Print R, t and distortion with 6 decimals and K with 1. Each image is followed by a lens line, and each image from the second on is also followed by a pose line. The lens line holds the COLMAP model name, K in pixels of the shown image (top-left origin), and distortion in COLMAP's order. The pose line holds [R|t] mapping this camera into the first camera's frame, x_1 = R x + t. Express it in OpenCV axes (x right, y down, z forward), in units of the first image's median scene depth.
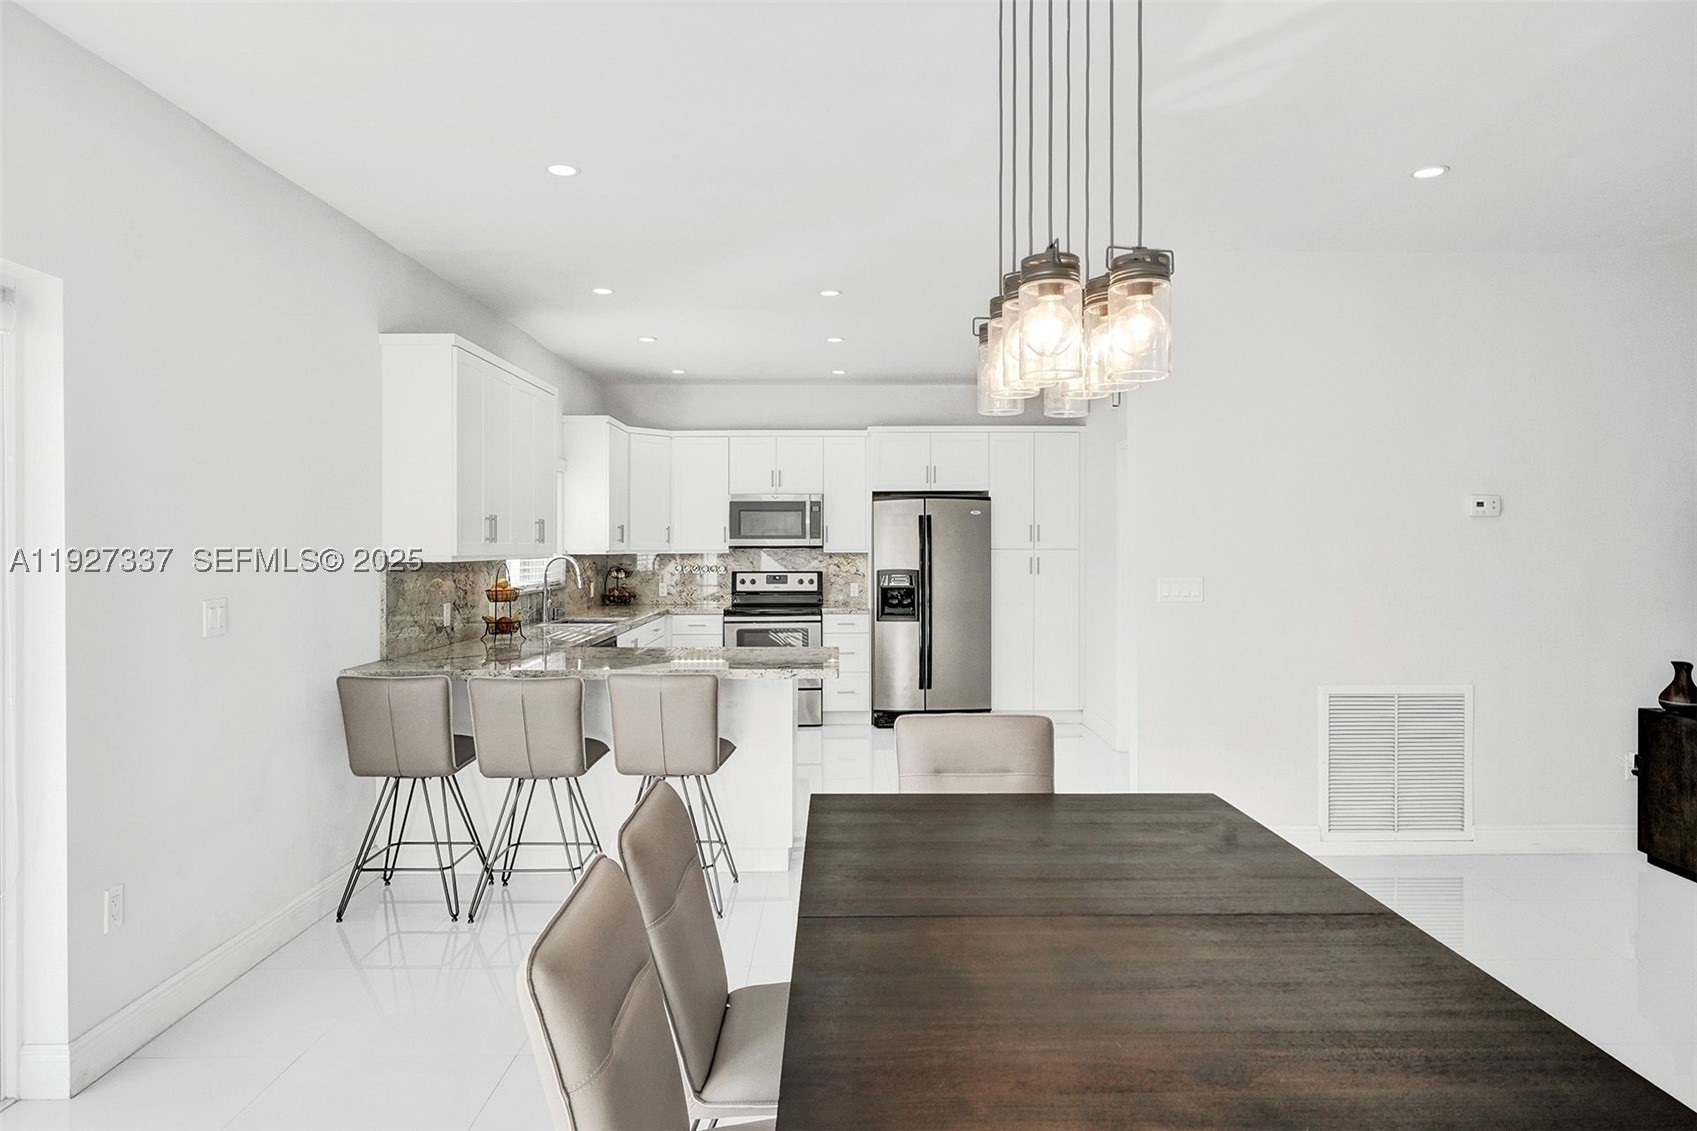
lens RADIAL K [[1048.6, 0, 848.7], [0, 1048.6, 551.6], [0, 0, 1]] dist [0.004992, 0.000575]
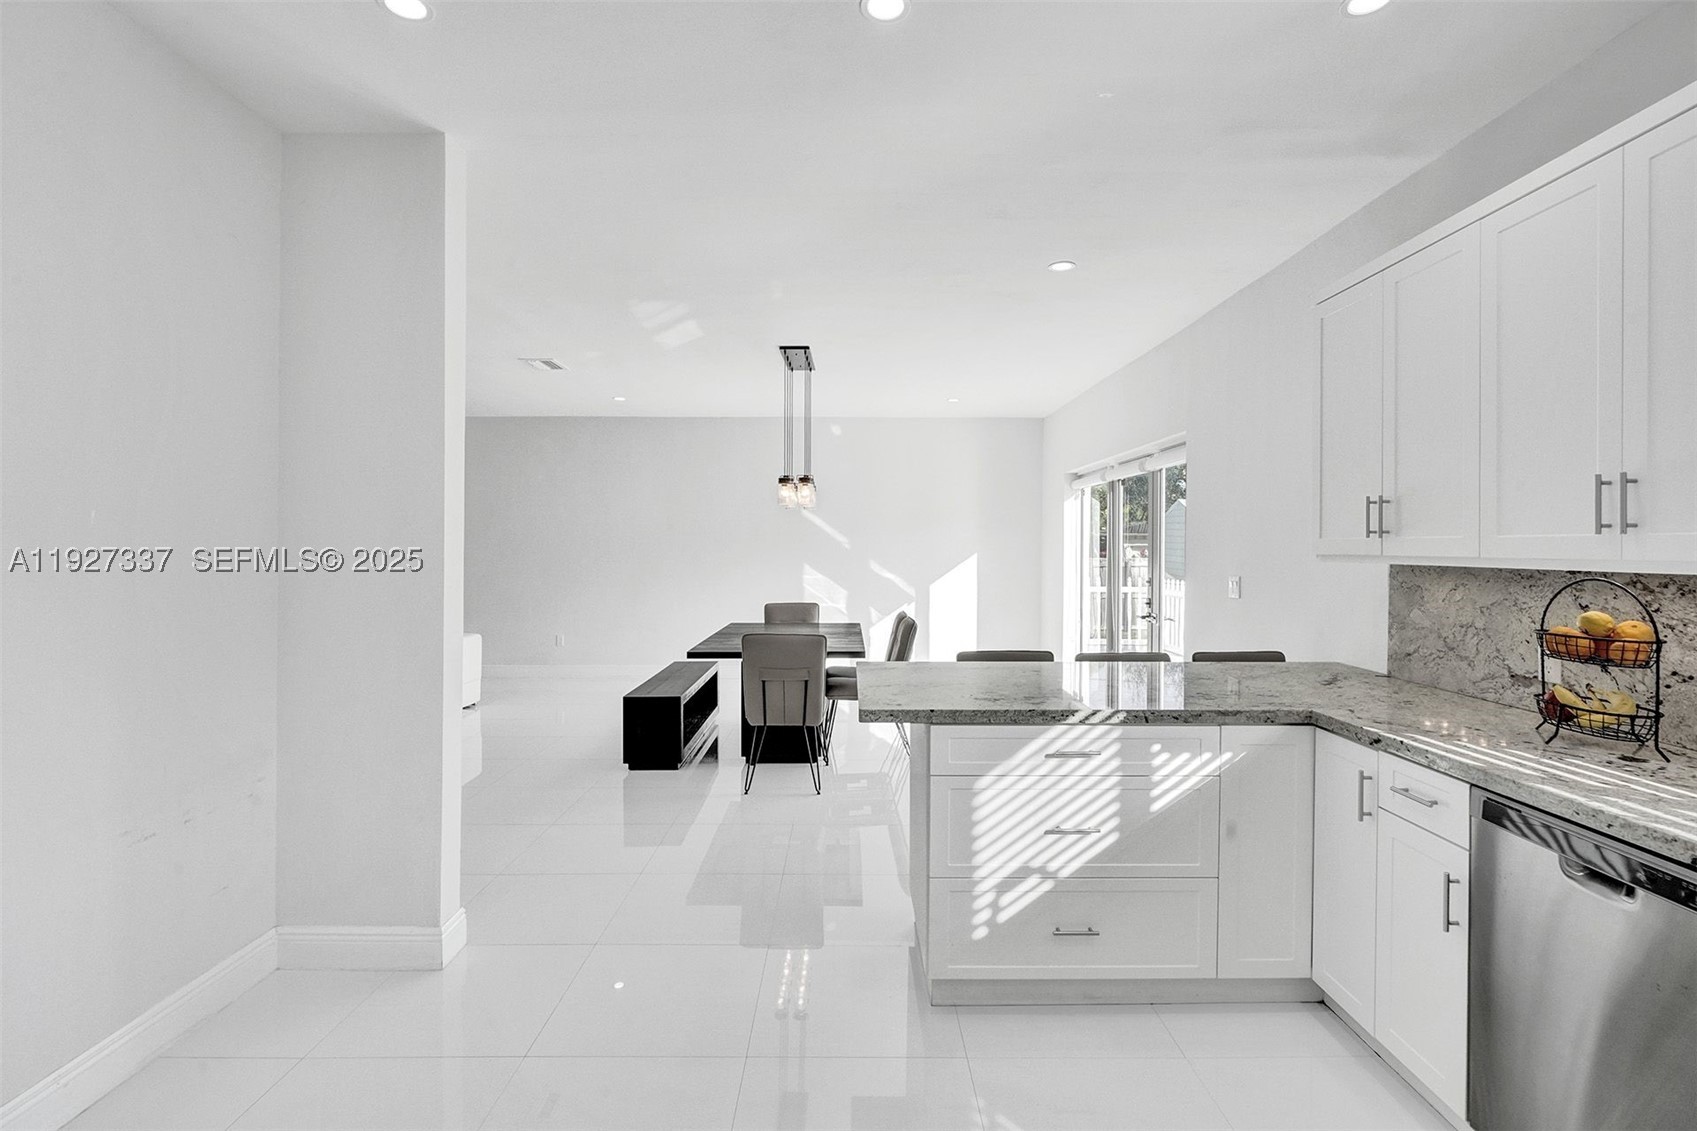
lens RADIAL K [[782.0, 0, 850.8], [0, 782.0, 550.2], [0, 0, 1]] dist [-0.001345, -0.000043]
pose [[-0.999957, -0.000506, 0.009227, -0.004058], [-0.000411, 0.999947, 0.010305, -0.003263], [-0.009232, 0.010301, -0.999904, 0.919492]]
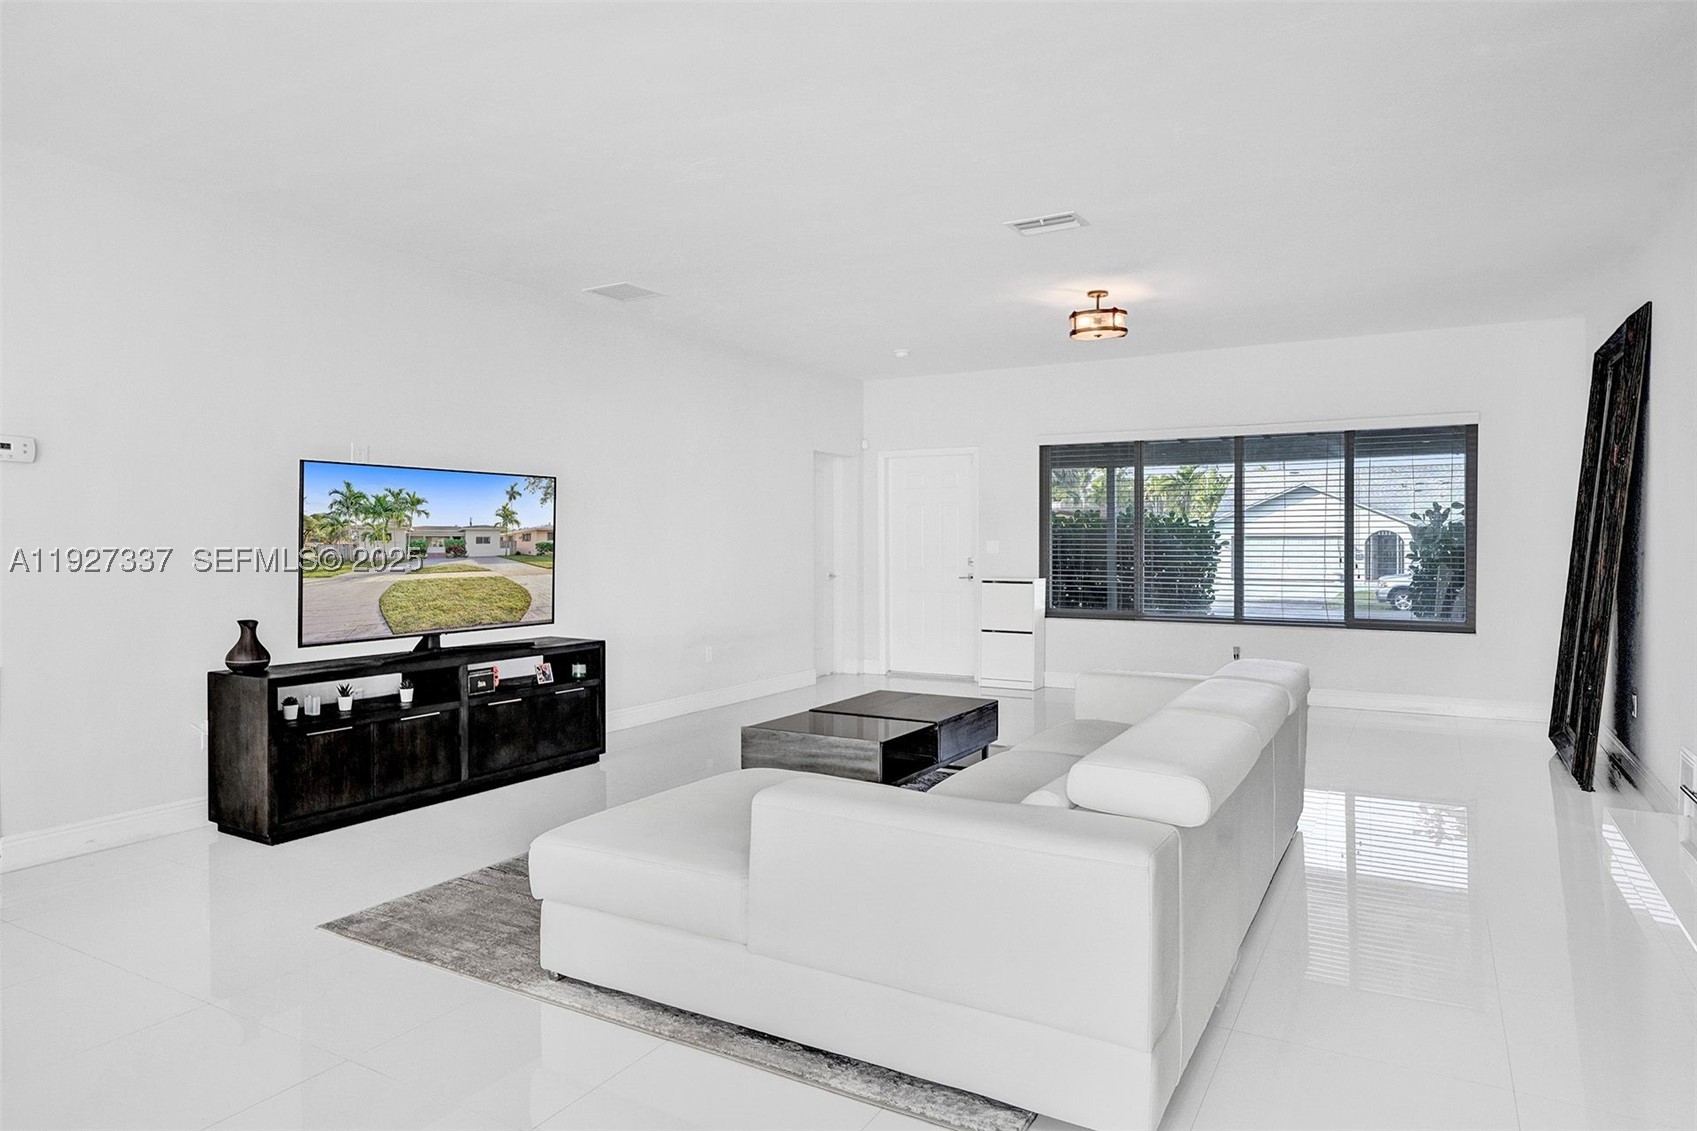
lens RADIAL K [[1008.2, 0, 835.4], [0, 1008.2, 553.3], [0, 0, 1]] dist [0.030067, -0.029886]
pose [[0.524044, -0.006261, 0.851668, 0.156141], [0.003777, 0.999980, 0.005027, 0.022636], [-0.851683, 0.000582, 0.524057, 0.018817]]
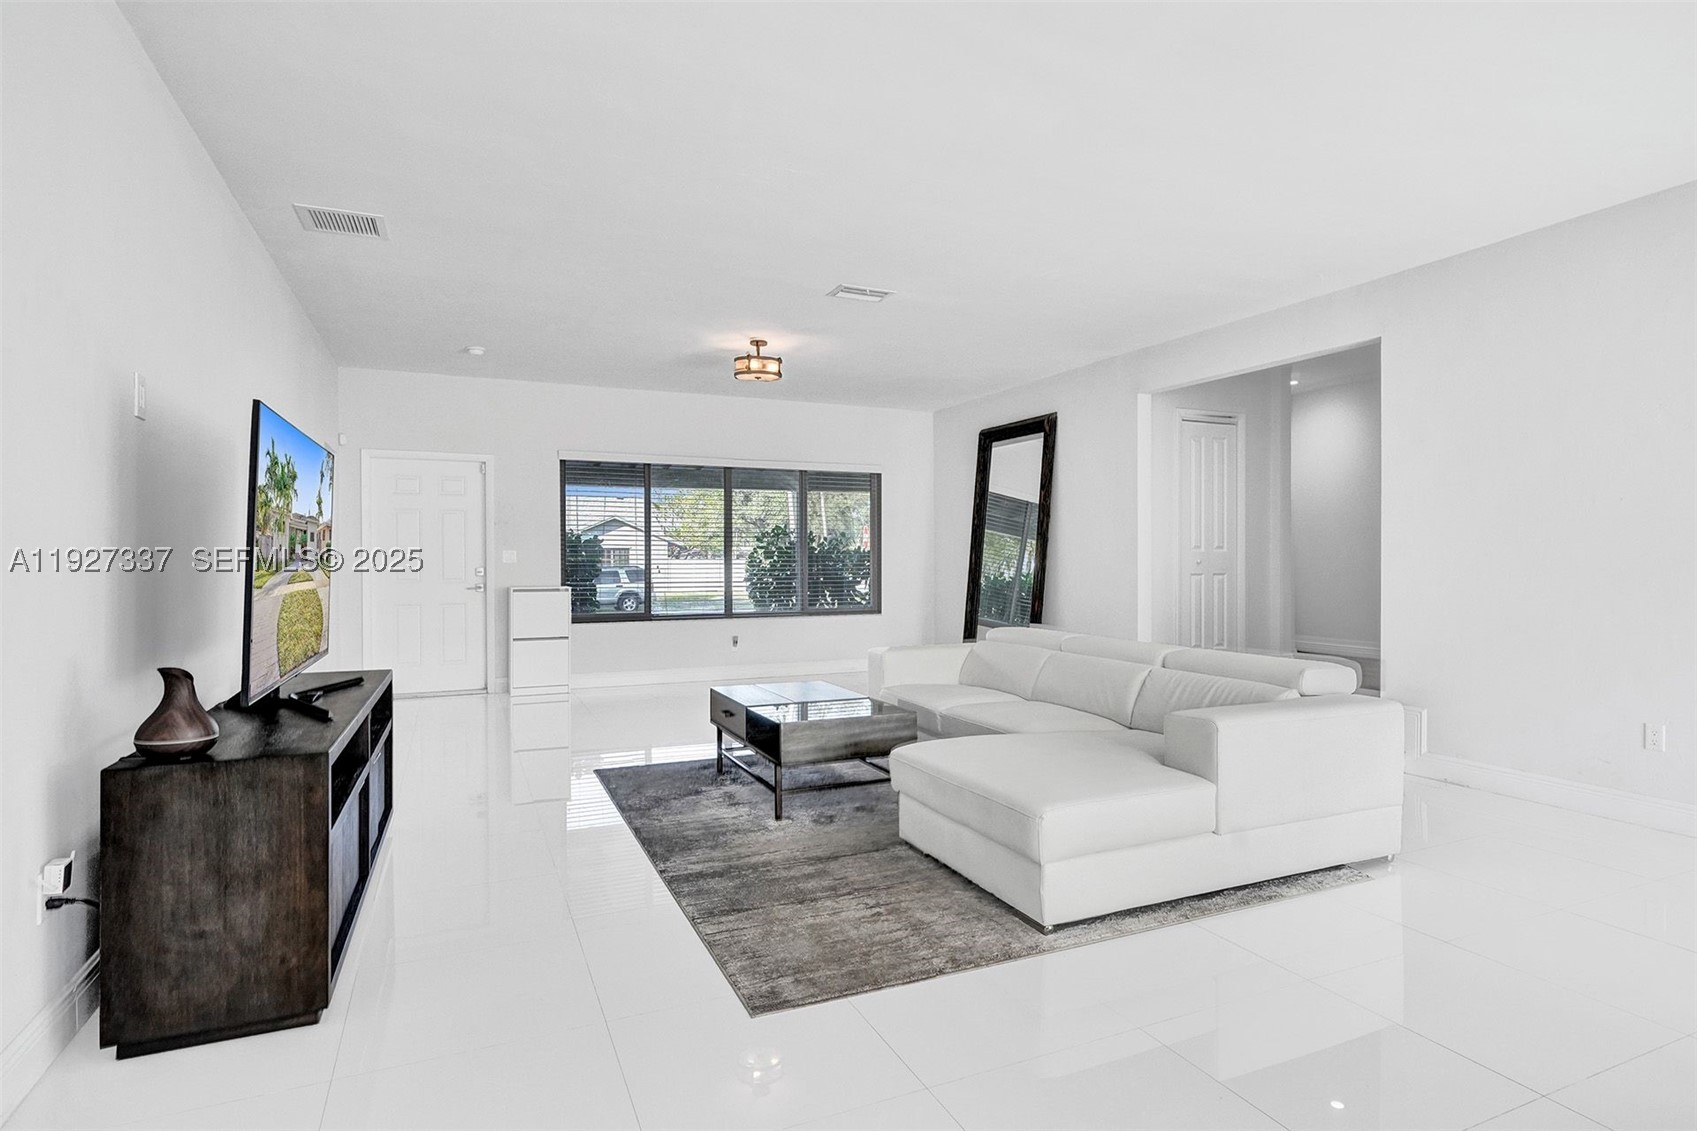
lens RADIAL K [[904.5, 0, 903.9], [0, 904.5, 558.0], [0, 0, 1]] dist [0.001041, 0.001270]
pose [[-0.406873, 0.003175, 0.913479, 0.109511], [0.007729, 0.999970, -0.000032, 0.027283], [-0.913452, 0.007047, -0.406886, 0.468648]]
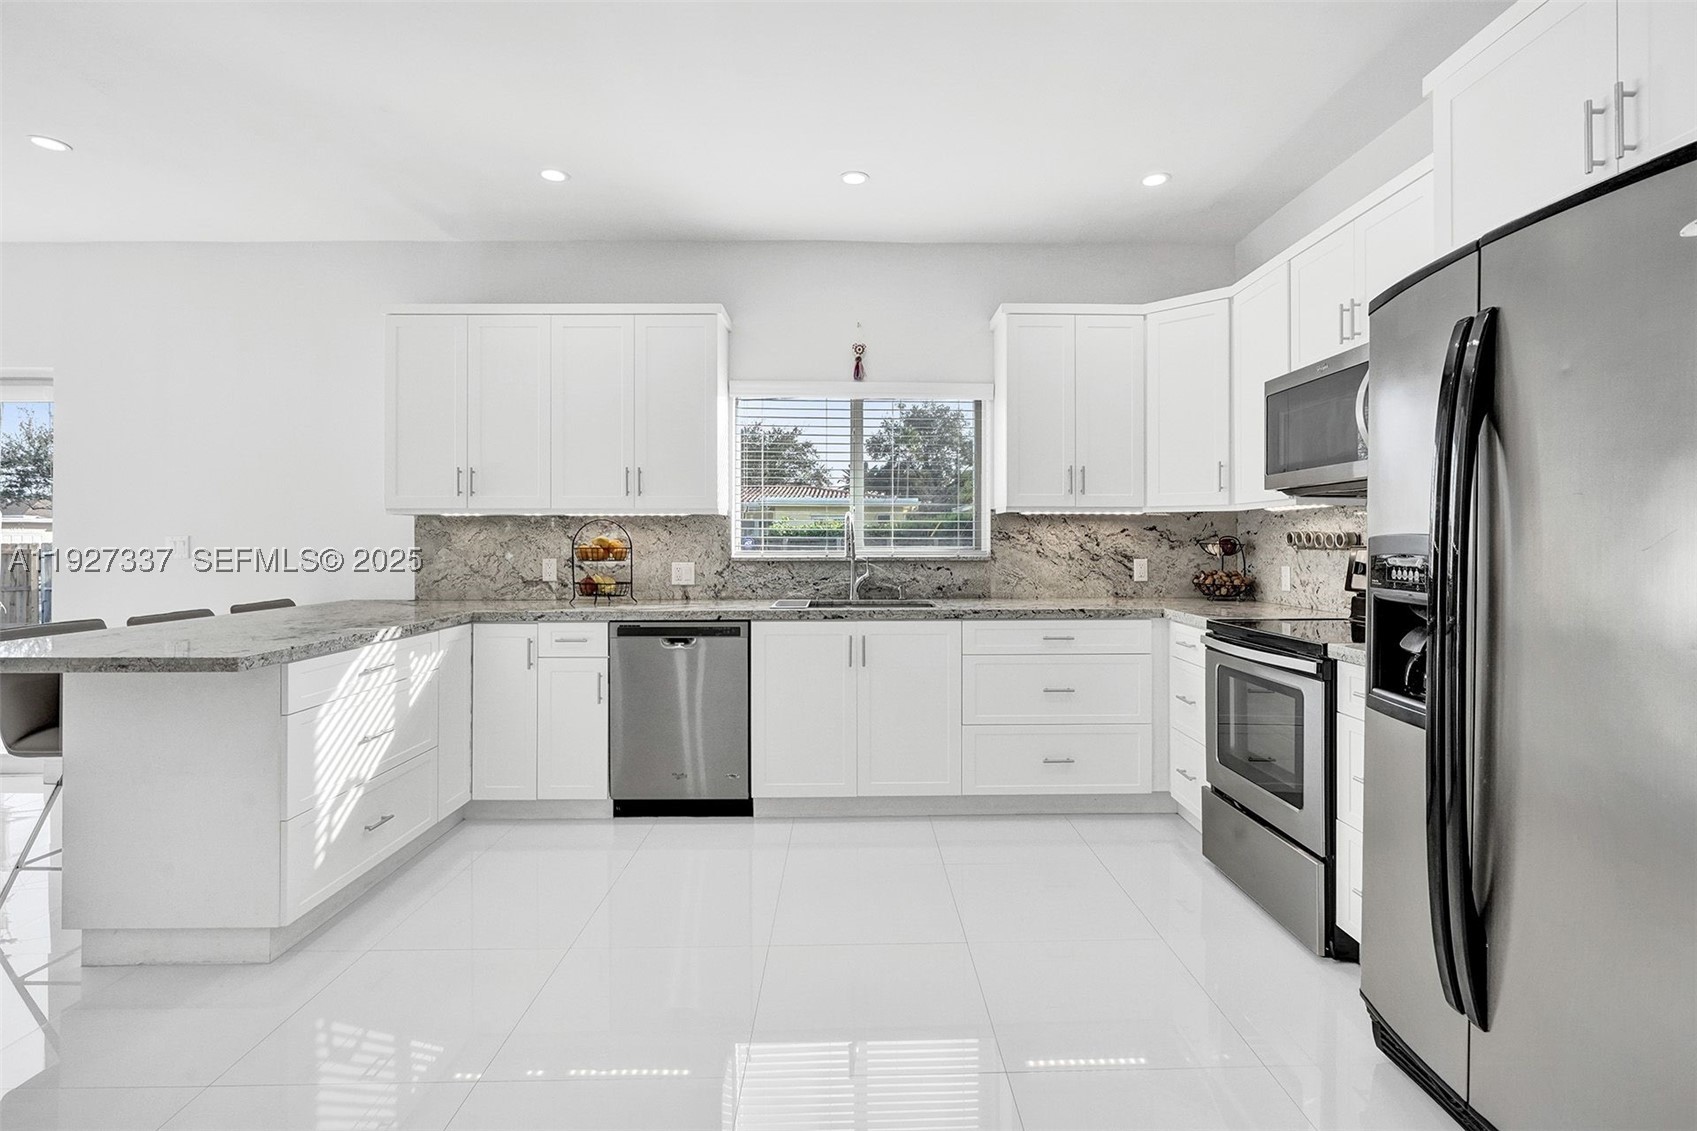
lens RADIAL K [[797.8, 0, 857.2], [0, 797.8, 541.5], [0, 0, 1]] dist [-0.011696, 0.000268]
pose [[0.004117, 0.002572, -0.999988, 0.250883], [-0.005643, 0.999981, 0.002549, 0.018670], [0.999976, 0.005633, 0.004131, 0.833702]]
